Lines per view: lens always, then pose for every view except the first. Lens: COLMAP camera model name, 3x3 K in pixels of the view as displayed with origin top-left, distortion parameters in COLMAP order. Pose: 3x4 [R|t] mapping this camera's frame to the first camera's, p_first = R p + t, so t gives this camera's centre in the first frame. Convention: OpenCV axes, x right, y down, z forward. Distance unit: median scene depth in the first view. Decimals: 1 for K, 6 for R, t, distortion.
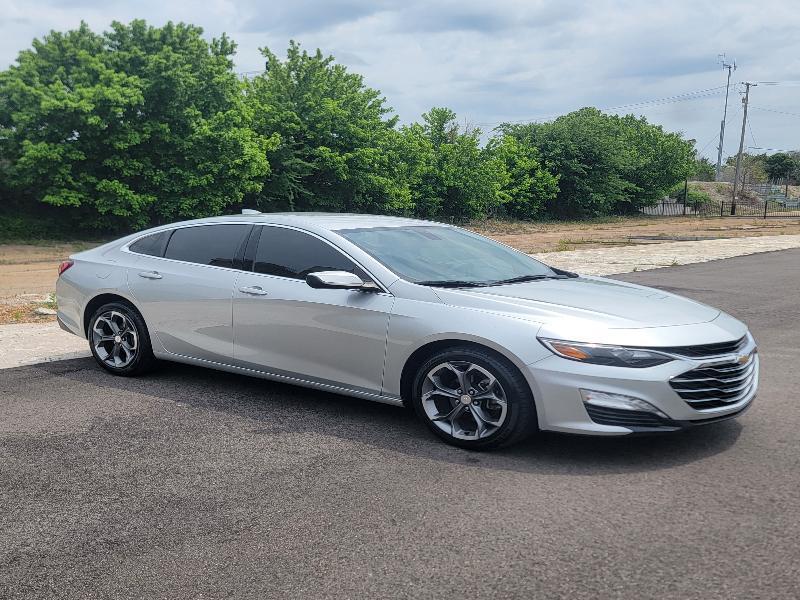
lens RADIAL K [[978.0, 0, 400.0], [0, 978.0, 300.0], [0, 0, 1]] dist [0.094369, -0.045719]
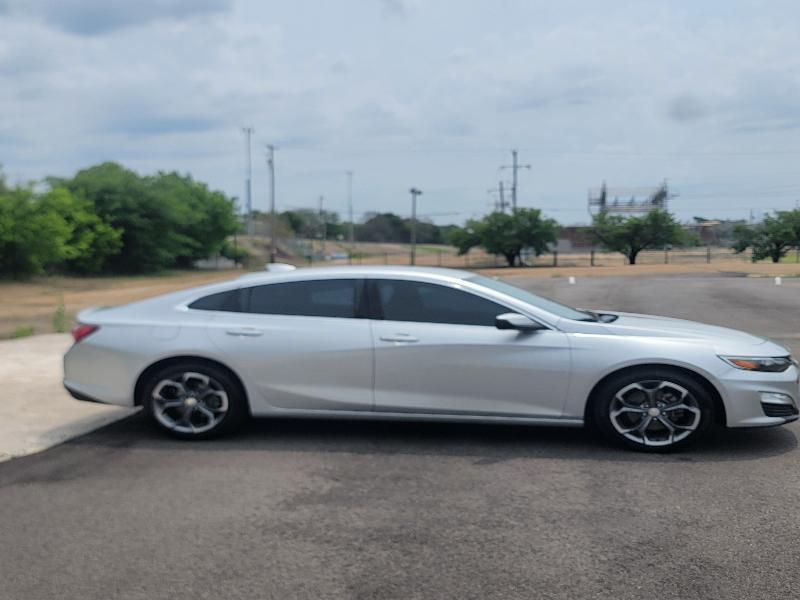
lens RADIAL K [[978.0, 0, 400.0], [0, 978.0, 300.0], [0, 0, 1]] dist [0.094369, -0.045719]
pose [[0.848207, -0.042589, 0.527950, -0.126539], [0.071818, 0.996804, -0.034973, -0.002316], [-0.524773, 0.067580, 0.848555, 0.020123]]
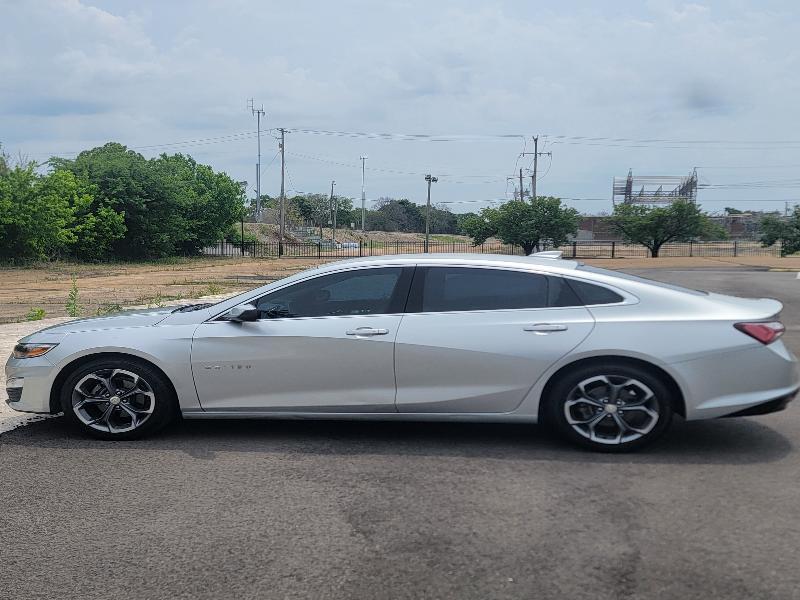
lens RADIAL K [[1036.1, 0, 383.0], [0, 1036.1, 298.4], [0, 0, 1]] dist [0.113448, -0.005358]
pose [[0.864739, -0.032548, 0.501166, -0.131321], [0.055456, 0.997984, -0.030872, -0.001126], [-0.499151, 0.054489, 0.864800, 0.010010]]
